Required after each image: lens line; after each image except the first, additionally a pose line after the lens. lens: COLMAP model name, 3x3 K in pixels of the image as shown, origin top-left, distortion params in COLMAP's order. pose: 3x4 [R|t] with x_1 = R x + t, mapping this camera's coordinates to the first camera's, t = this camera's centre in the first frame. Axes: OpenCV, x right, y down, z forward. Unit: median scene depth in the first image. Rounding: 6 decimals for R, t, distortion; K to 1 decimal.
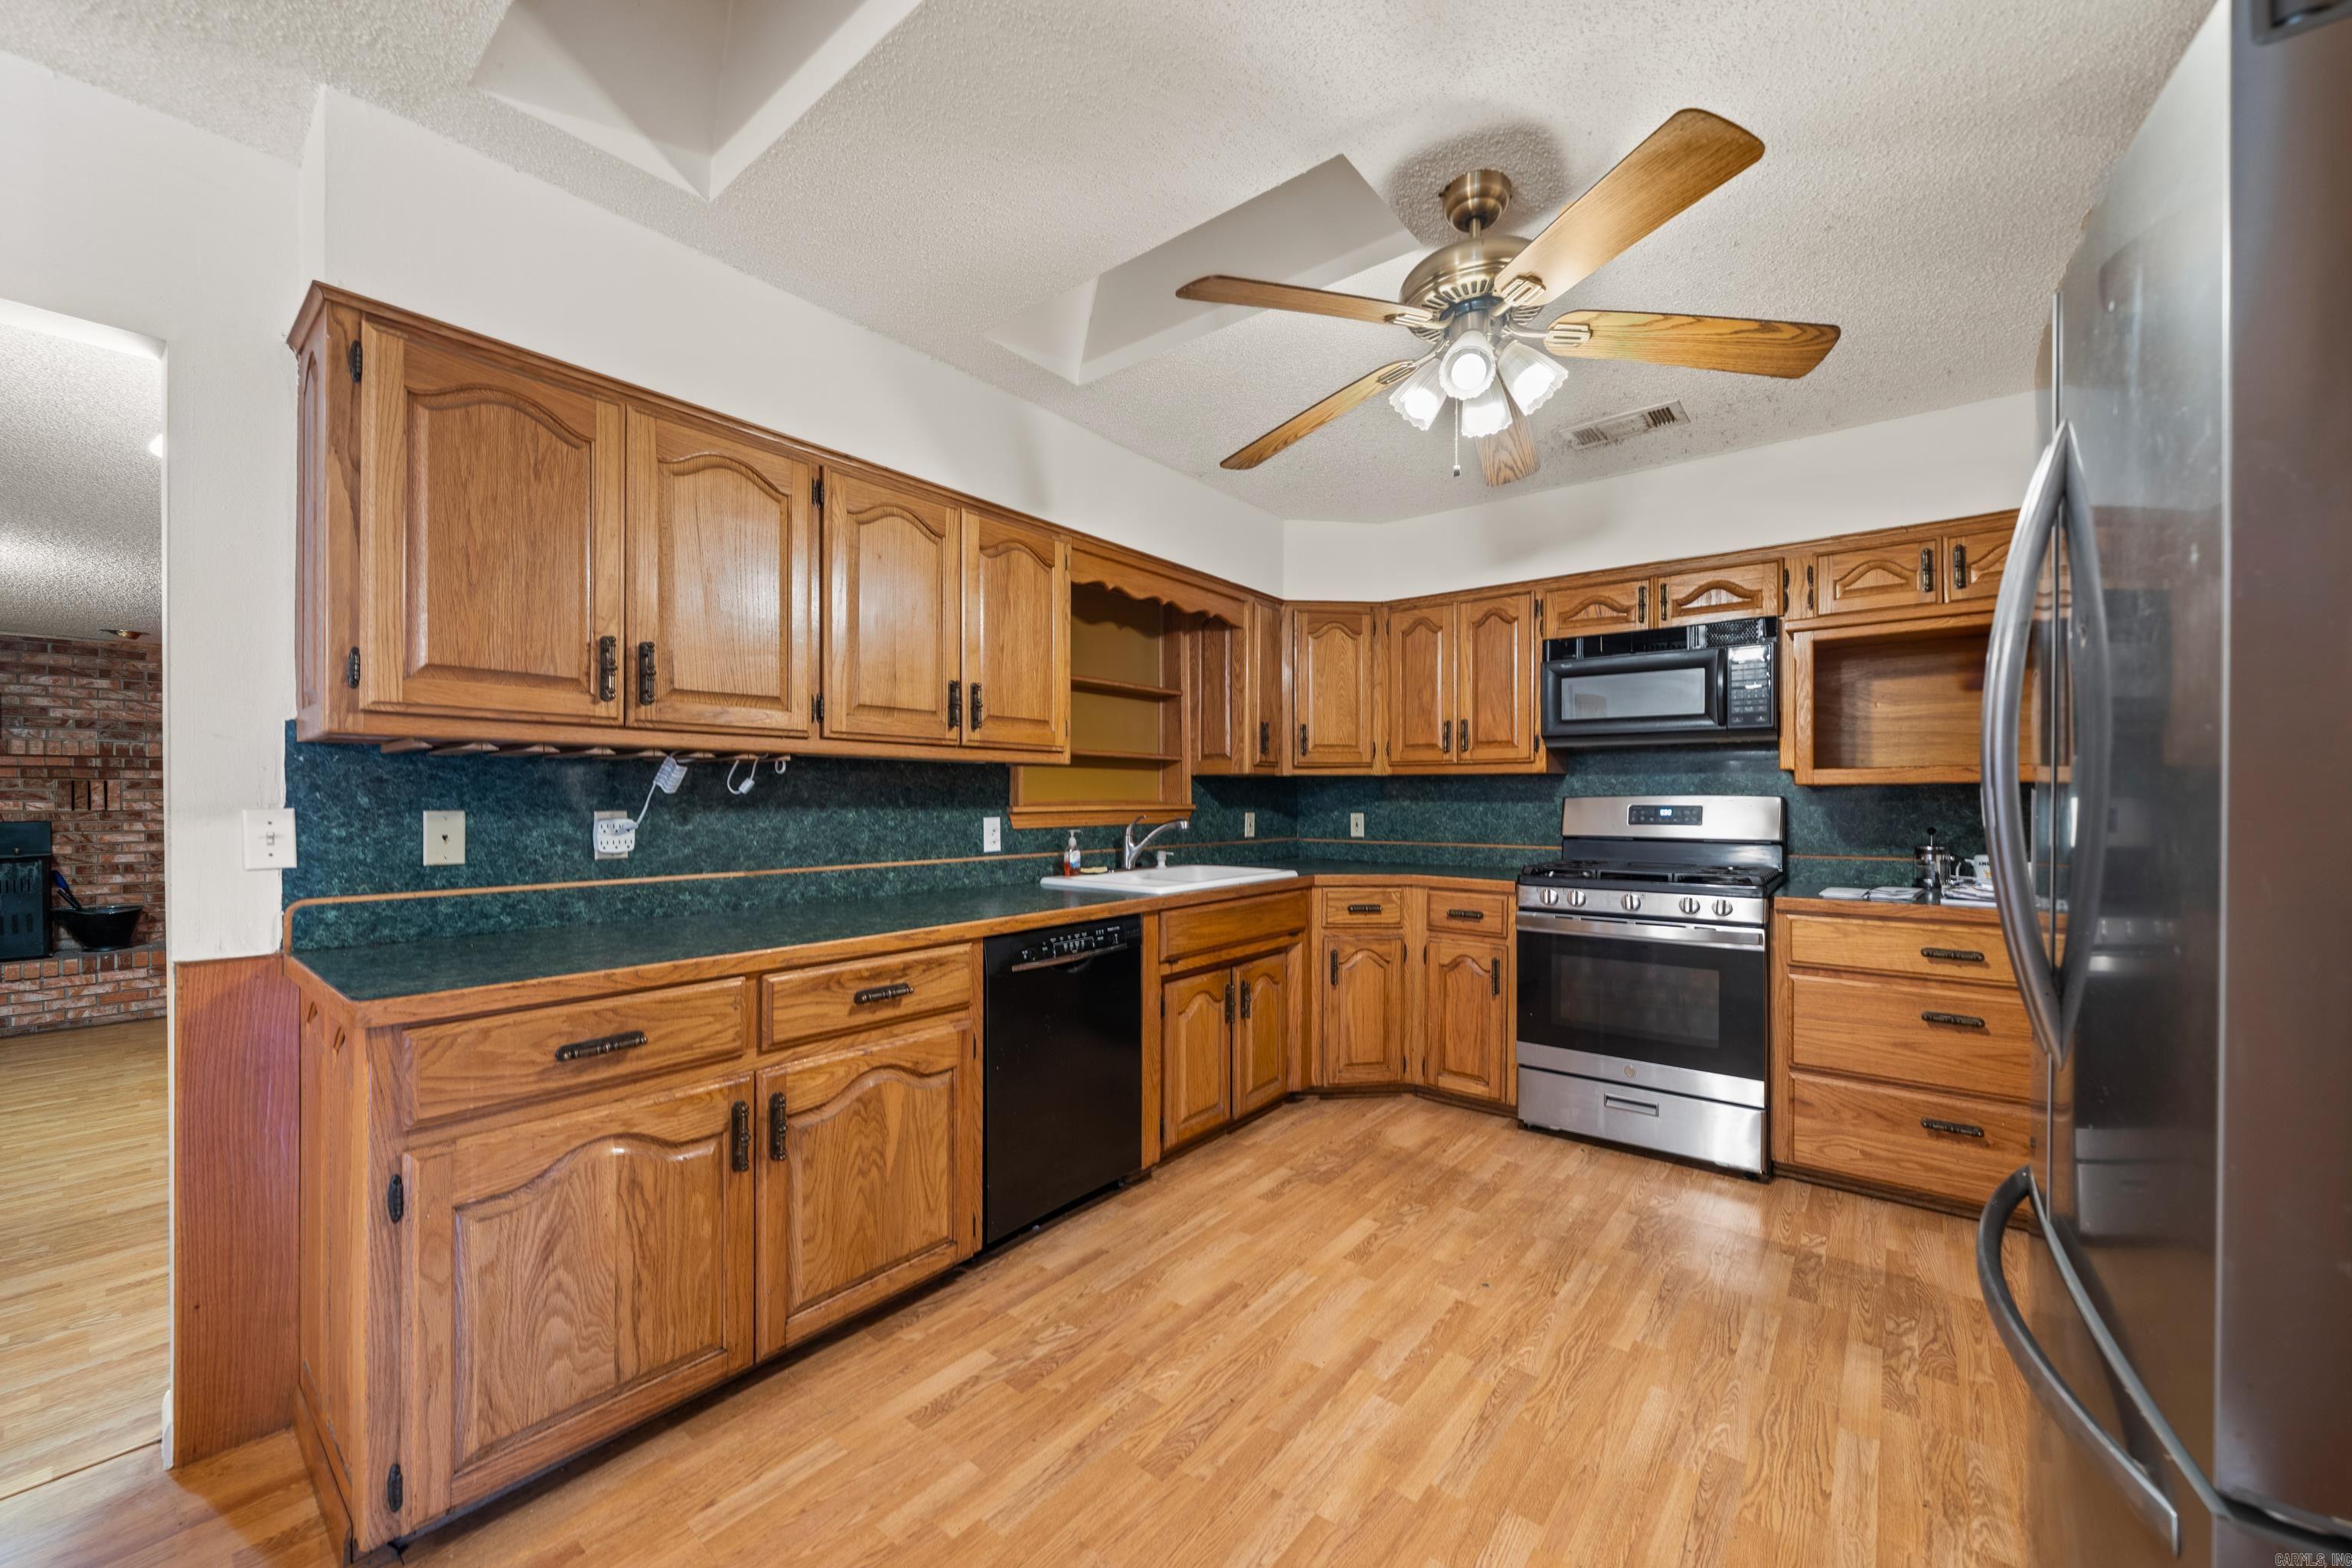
lens RADIAL K [[888.8, 0, 1176.8], [0, 888.8, 797.6], [0, 0, 1]] dist [-0.001856, -0.000030]
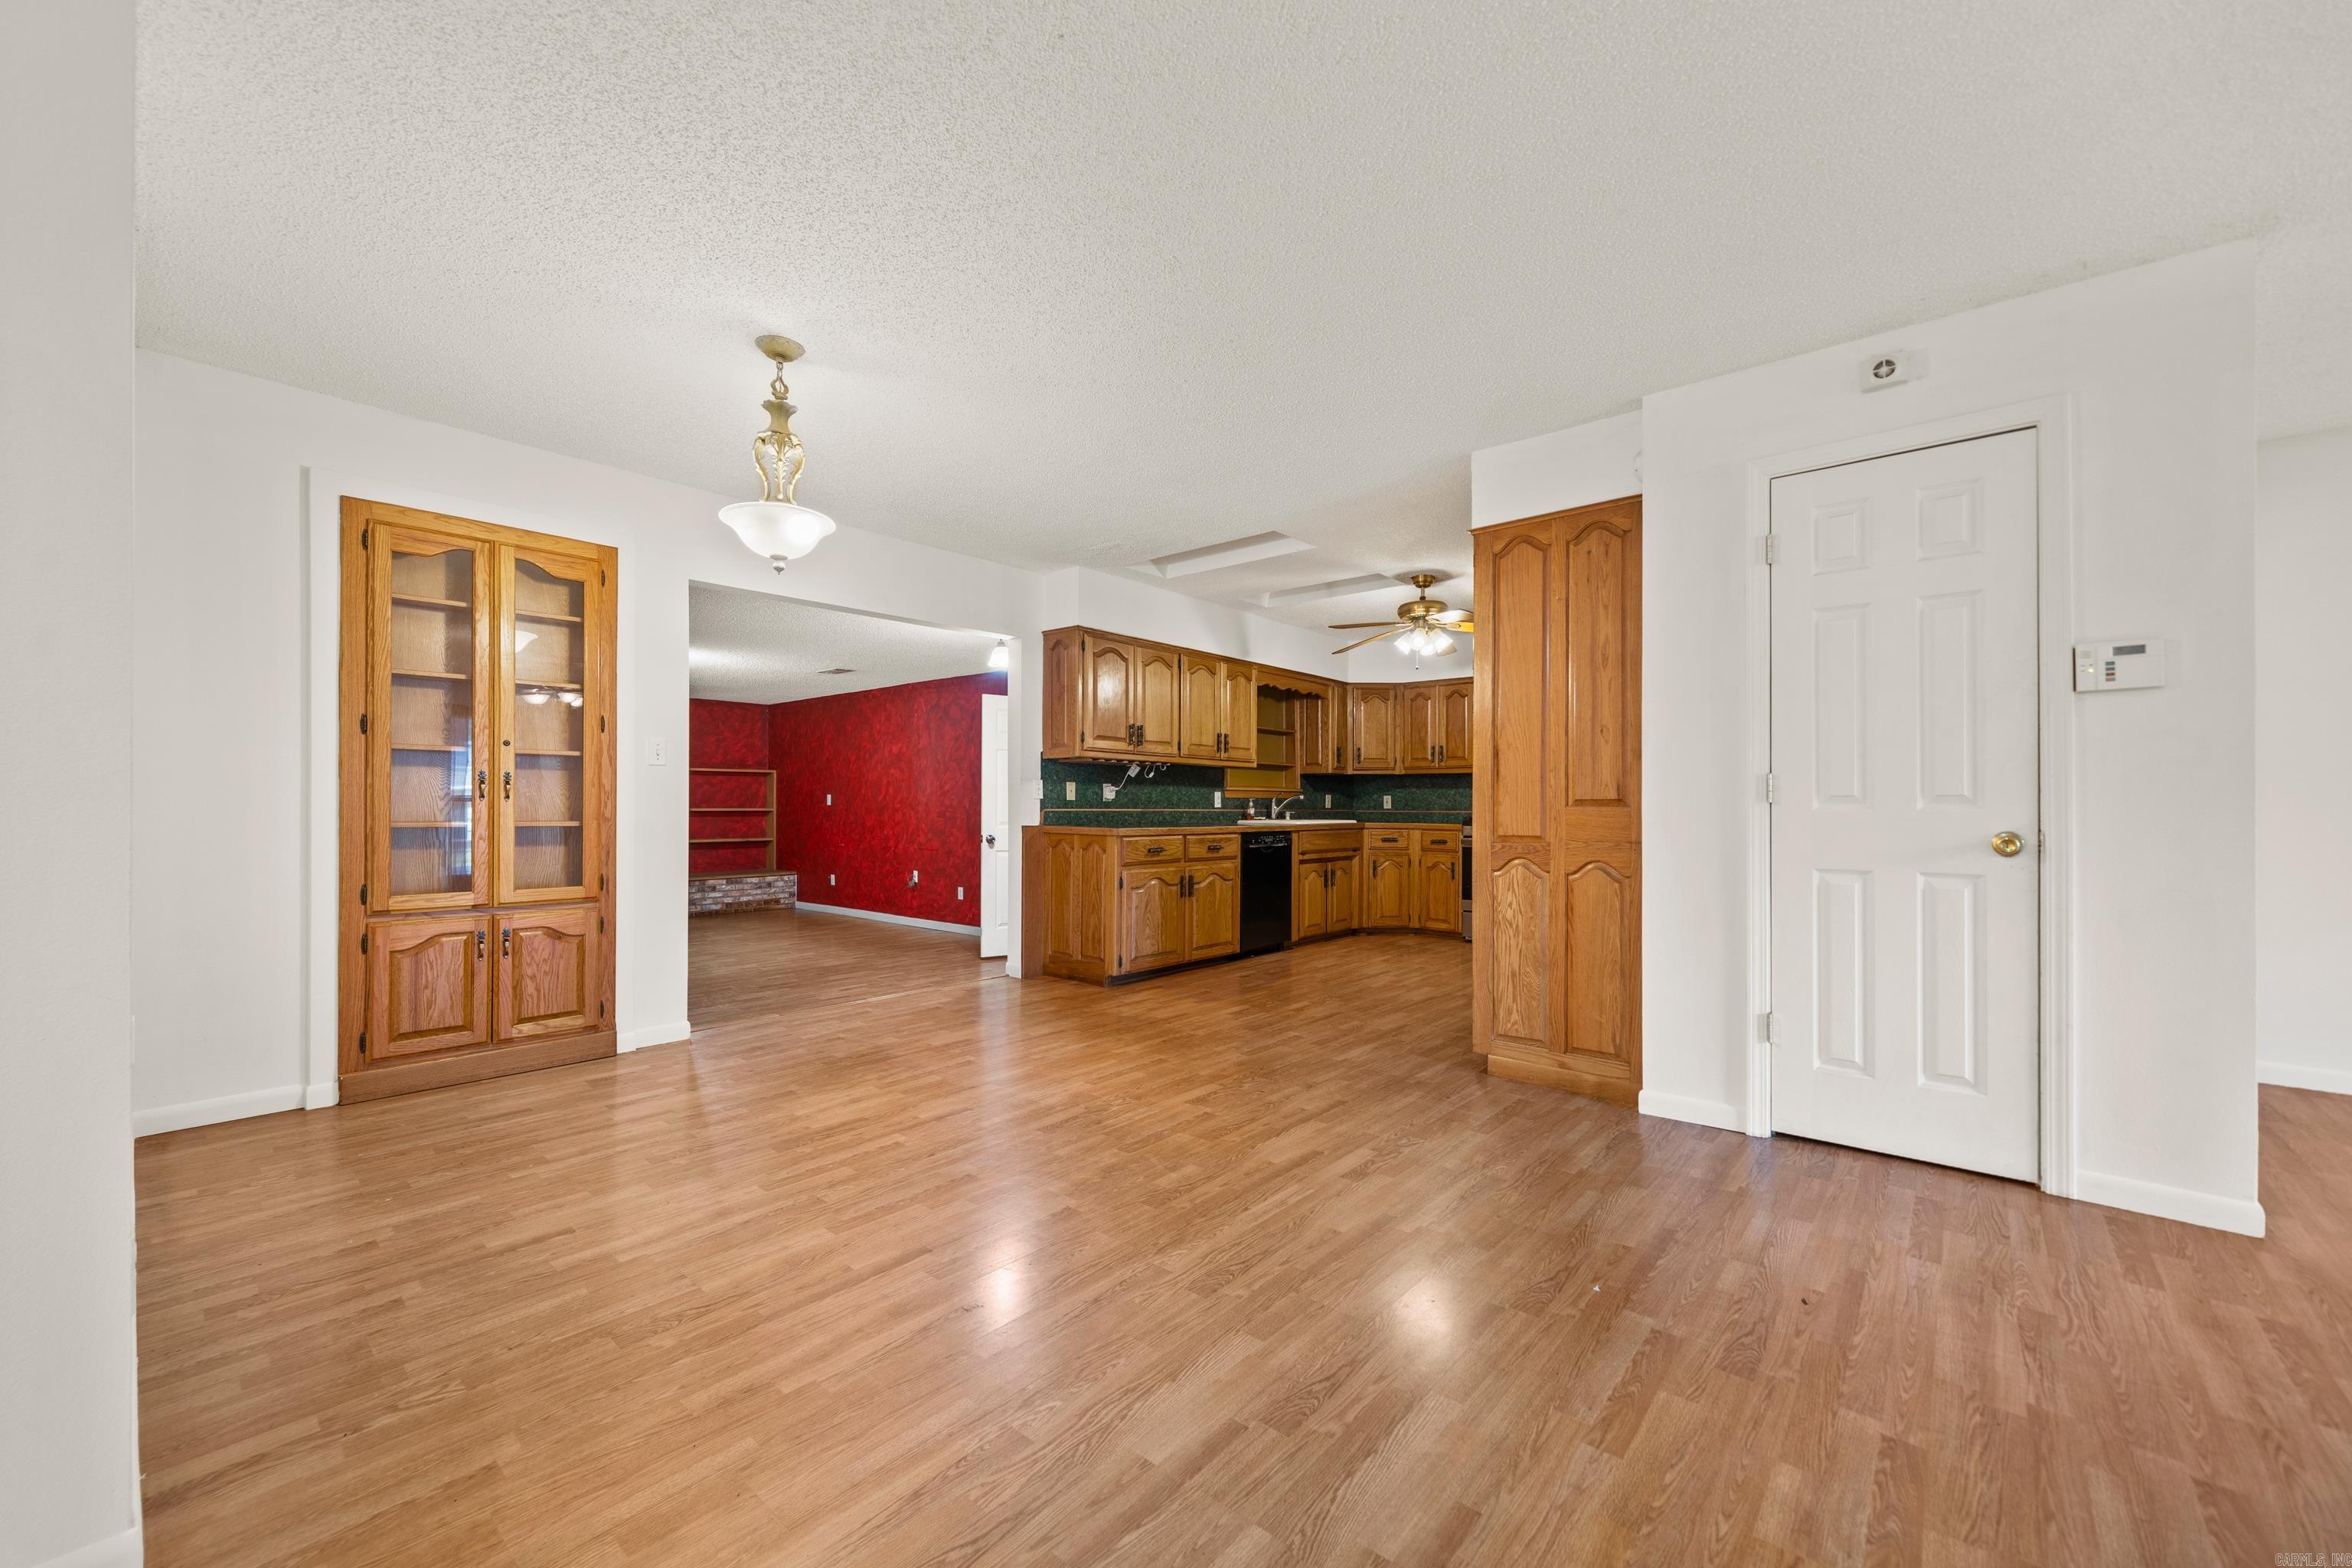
lens RADIAL K [[921.3, 0, 1190.6], [0, 921.3, 800.7], [0, 0, 1]] dist [-0.000823, -0.000155]
pose [[0.999781, 0.004171, -0.020523, -0.290096], [-0.004280, 0.999977, -0.005271, 0.072056], [0.020501, 0.005357, 0.999775, -1.612443]]
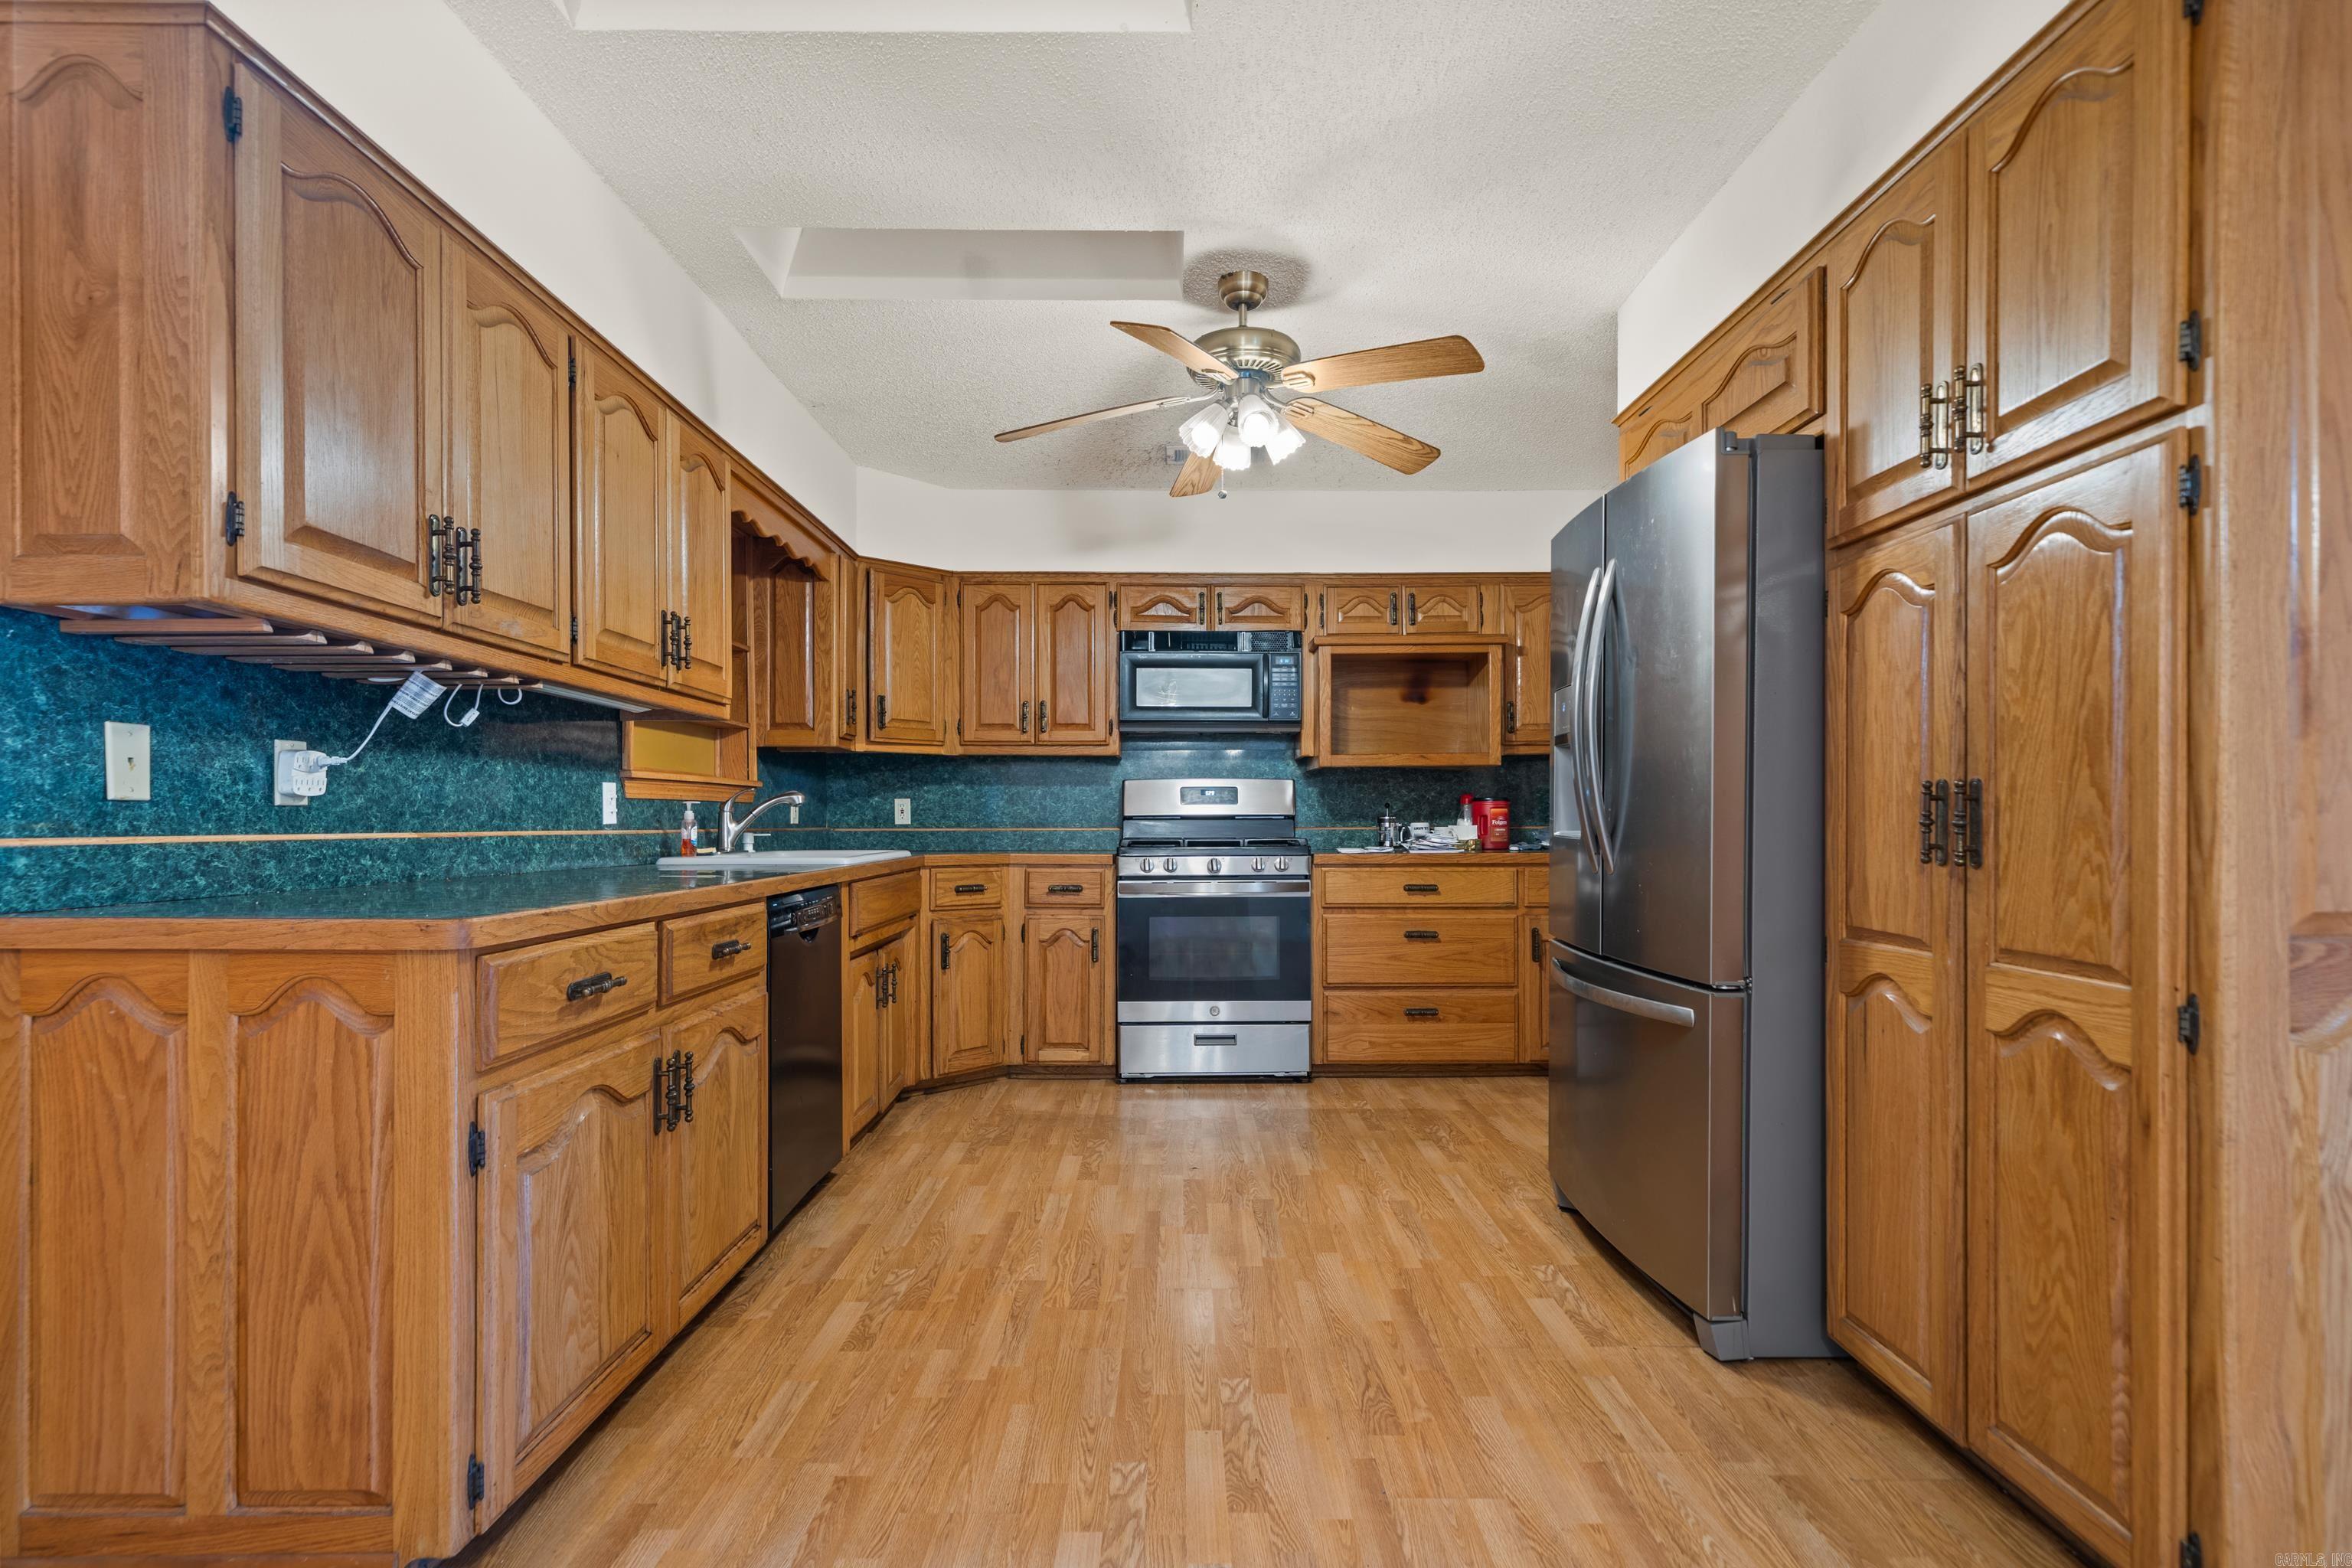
lens RADIAL K [[1169.6, 0, 1182.1], [0, 1169.6, 819.6], [0, 0, 1]] dist [0.010532, -0.000079]
pose [[0.773172, -0.001274, 0.634195, -0.611045], [0.002062, 0.999998, -0.000505, 0.073649], [-0.634193, 0.001699, 0.773173, -0.192824]]
